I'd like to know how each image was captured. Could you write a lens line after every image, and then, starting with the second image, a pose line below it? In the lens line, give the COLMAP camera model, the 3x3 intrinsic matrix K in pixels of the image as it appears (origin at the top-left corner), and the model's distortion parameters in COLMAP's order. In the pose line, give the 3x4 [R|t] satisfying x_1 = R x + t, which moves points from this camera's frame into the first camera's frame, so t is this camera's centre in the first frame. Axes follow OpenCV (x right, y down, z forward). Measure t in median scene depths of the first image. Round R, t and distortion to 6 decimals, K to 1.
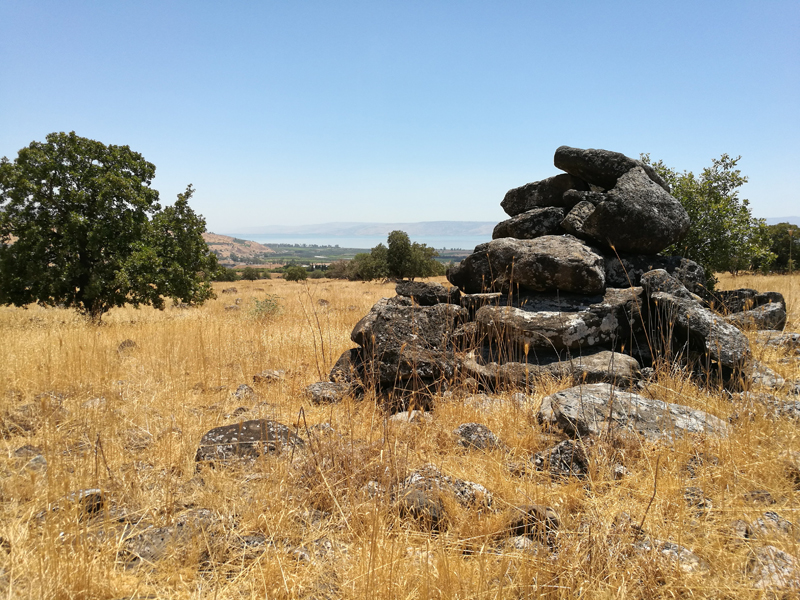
lens RADIAL K [[632.3, 0, 399.7], [0, 632.3, 296.7], [0, 0, 1]] dist [-0.038556, -0.006411]
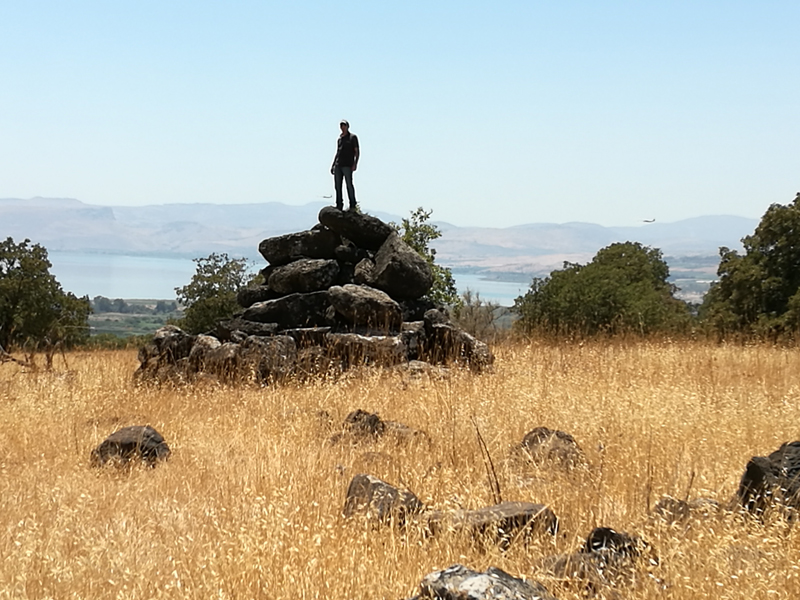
lens RADIAL K [[2307.6, 0, 400.0], [0, 2307.6, 300.3], [0, 0, 1]] dist [-0.007900, 0.000000]
pose [[0.805065, 0.020326, 0.592838, -2.324174], [0.019775, 0.997938, -0.061069, 0.214487], [-0.592856, 0.060888, 0.803003, -2.694410]]
